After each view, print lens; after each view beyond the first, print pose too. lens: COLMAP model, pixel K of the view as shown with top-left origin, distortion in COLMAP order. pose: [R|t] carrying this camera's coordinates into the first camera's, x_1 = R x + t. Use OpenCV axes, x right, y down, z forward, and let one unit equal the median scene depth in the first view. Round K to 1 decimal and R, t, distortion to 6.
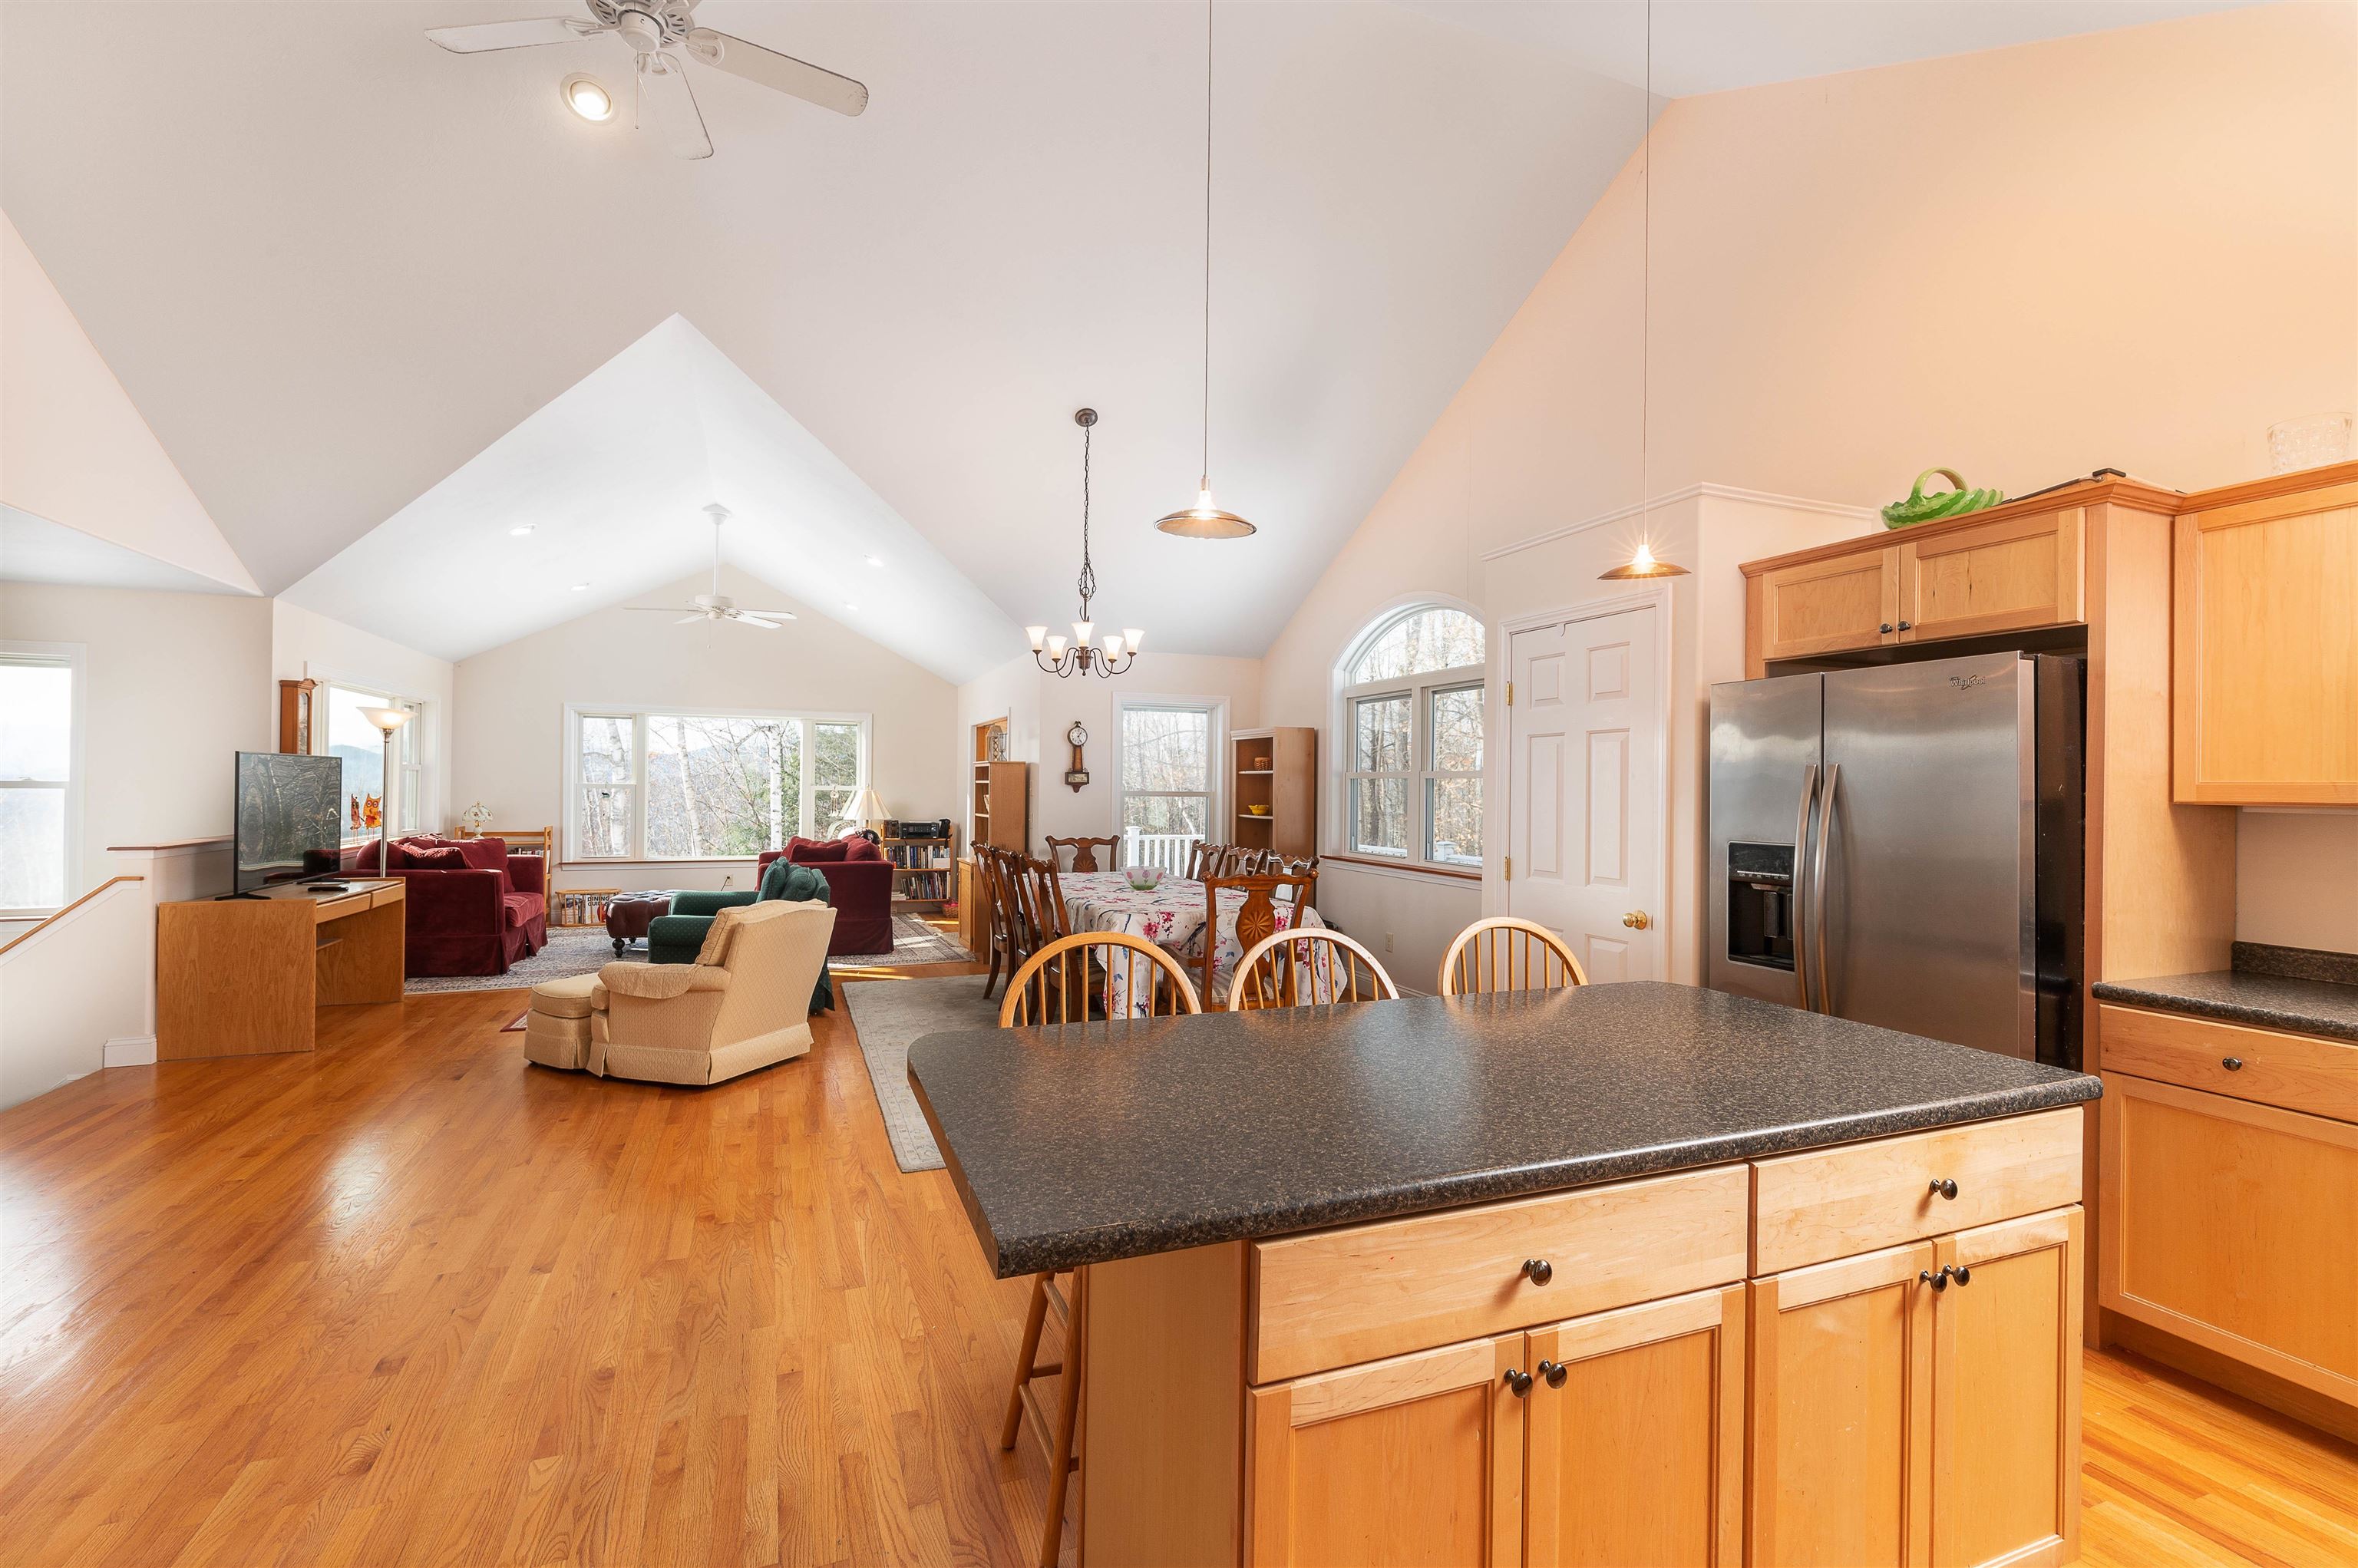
lens RADIAL K [[987.2, 0, 1179.0], [0, 987.2, 784.0], [0, 0, 1]] dist [0.002998, 0.000293]
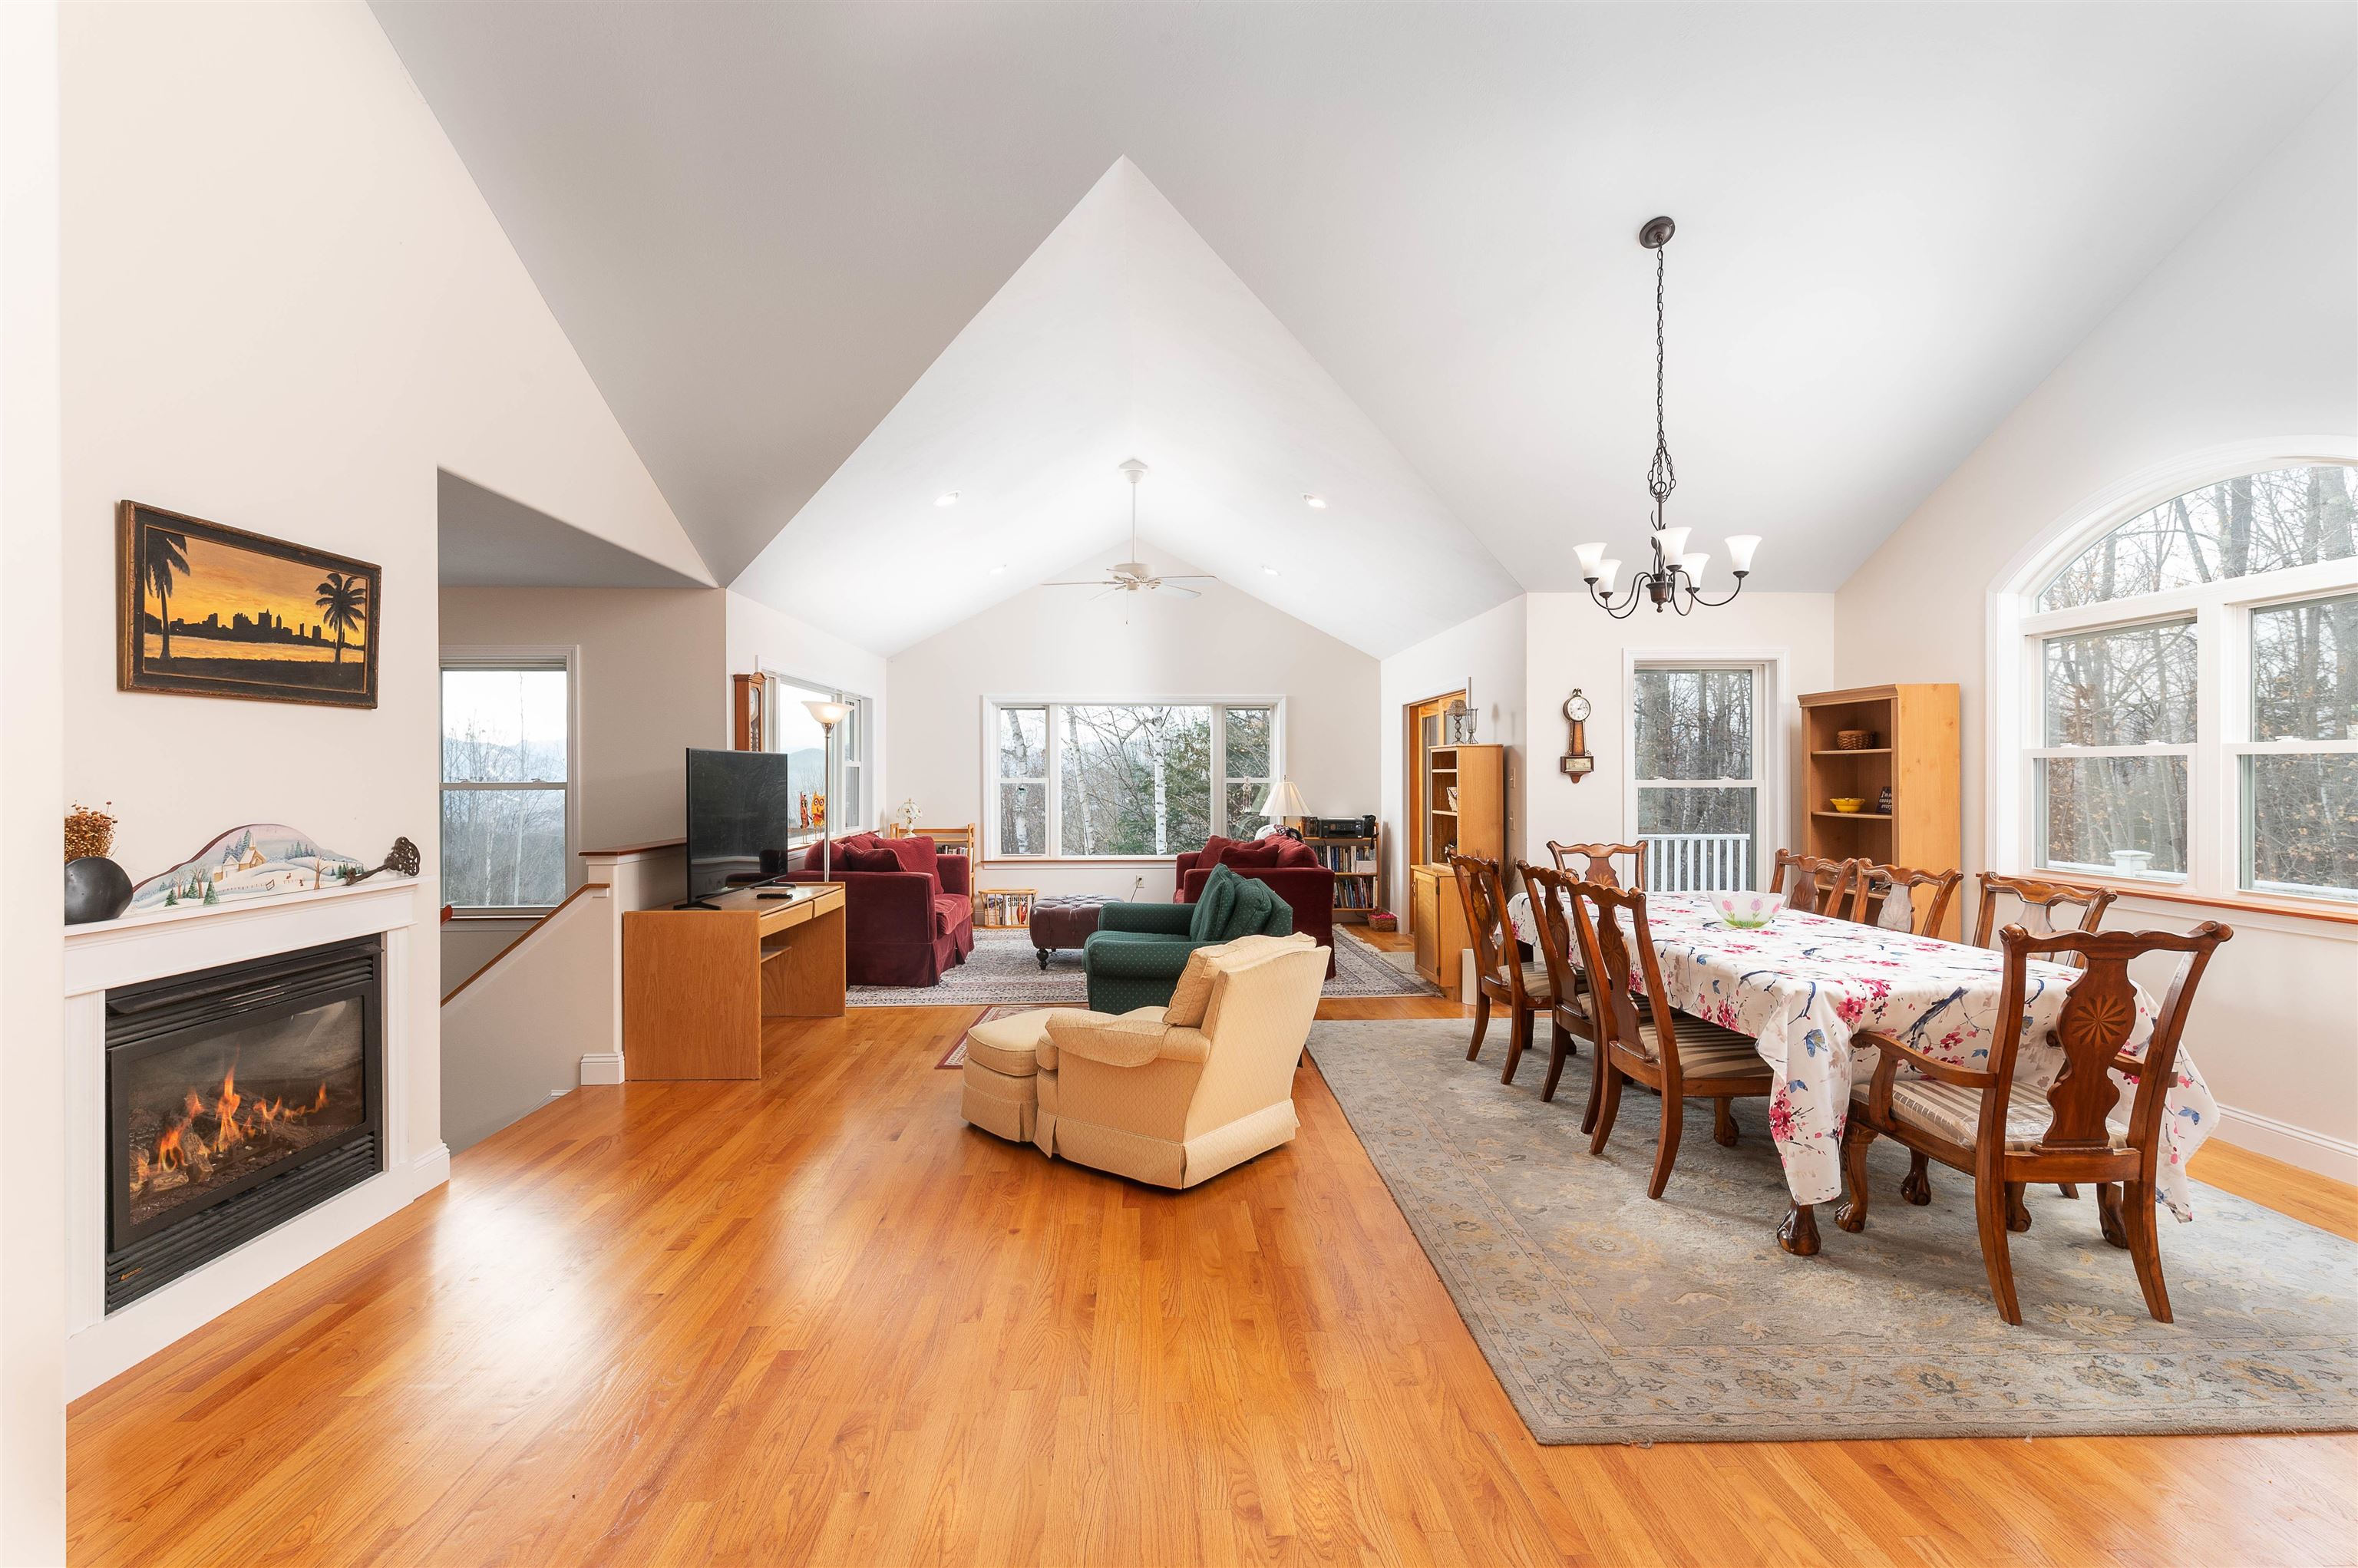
lens RADIAL K [[987.2, 0, 1179.0], [0, 987.2, 784.0], [0, 0, 1]] dist [0.002998, 0.000293]
pose [[0.939568, -0.009288, -0.342236, -0.162400], [0.012780, 0.999887, 0.007950, -0.000957], [0.342123, -0.011844, 0.939581, 0.227347]]
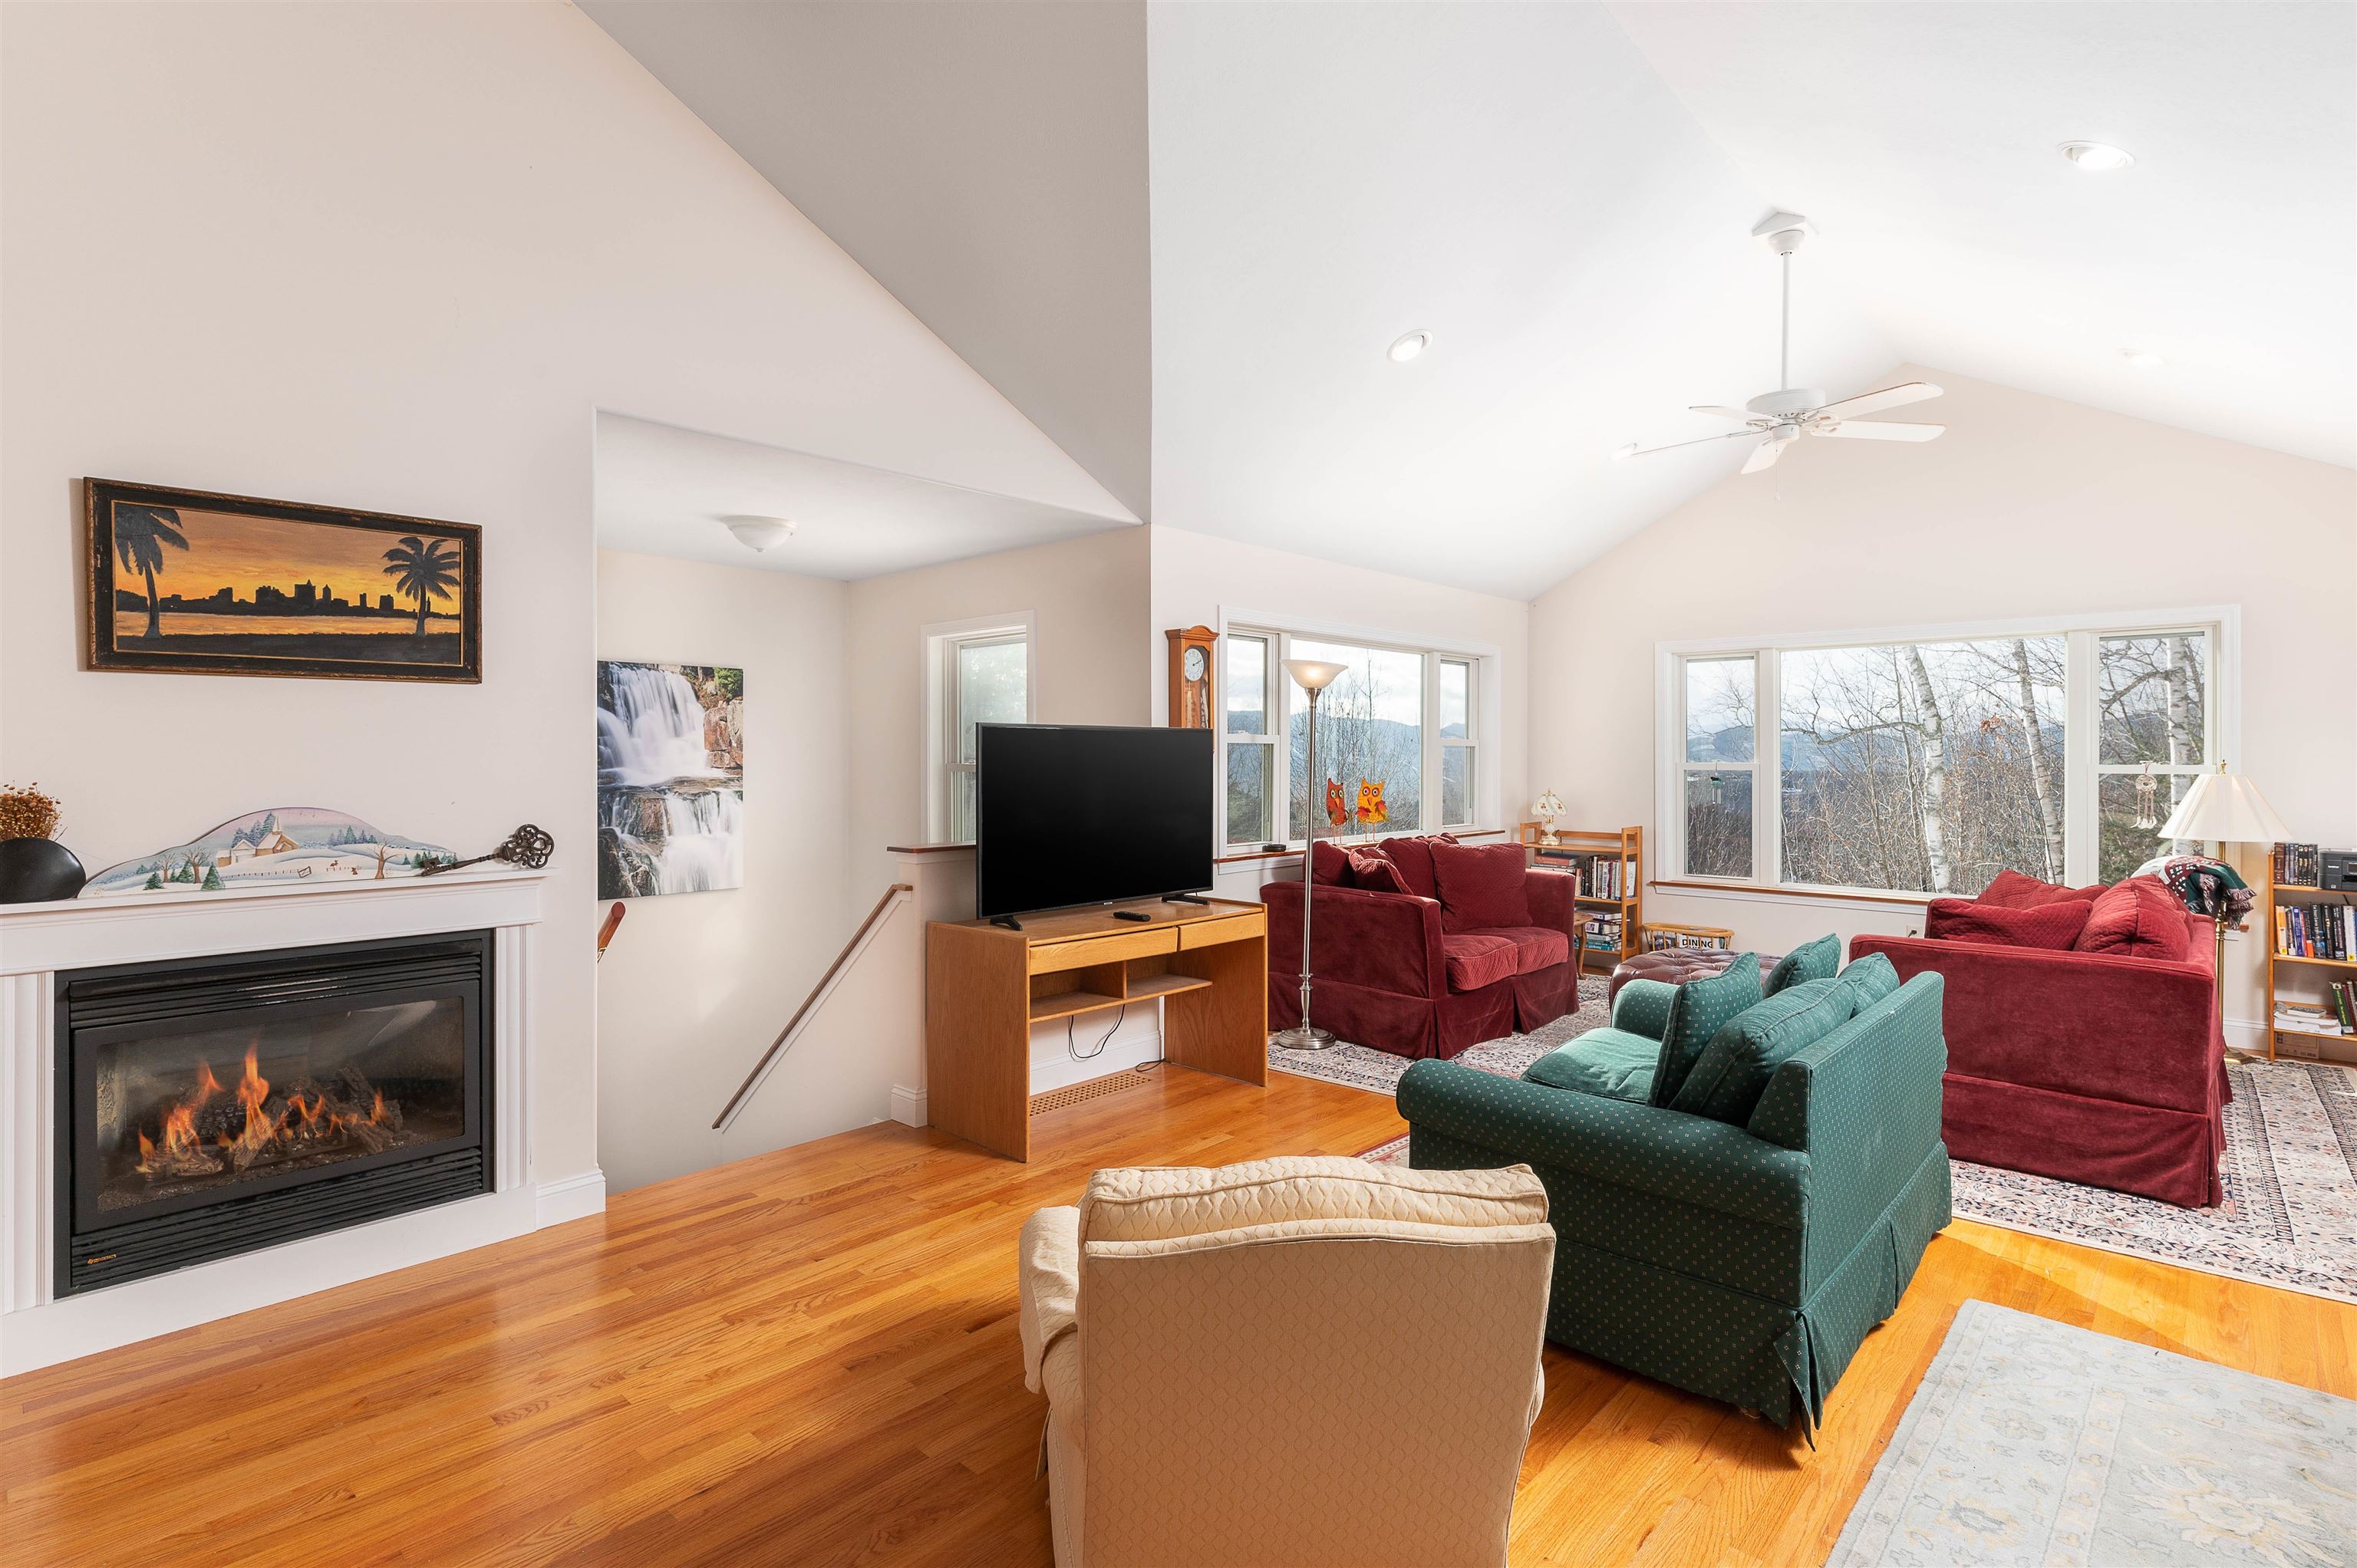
lens RADIAL K [[1113.4, 0, 1296.5], [0, 1113.4, 759.2], [0, 0, 1]] dist [0.001323, 0.000336]
pose [[0.456250, -0.007164, -0.889823, -0.090468], [0.005232, 0.999972, -0.005368, -0.000421], [0.889836, -0.002207, 0.456275, 0.637974]]
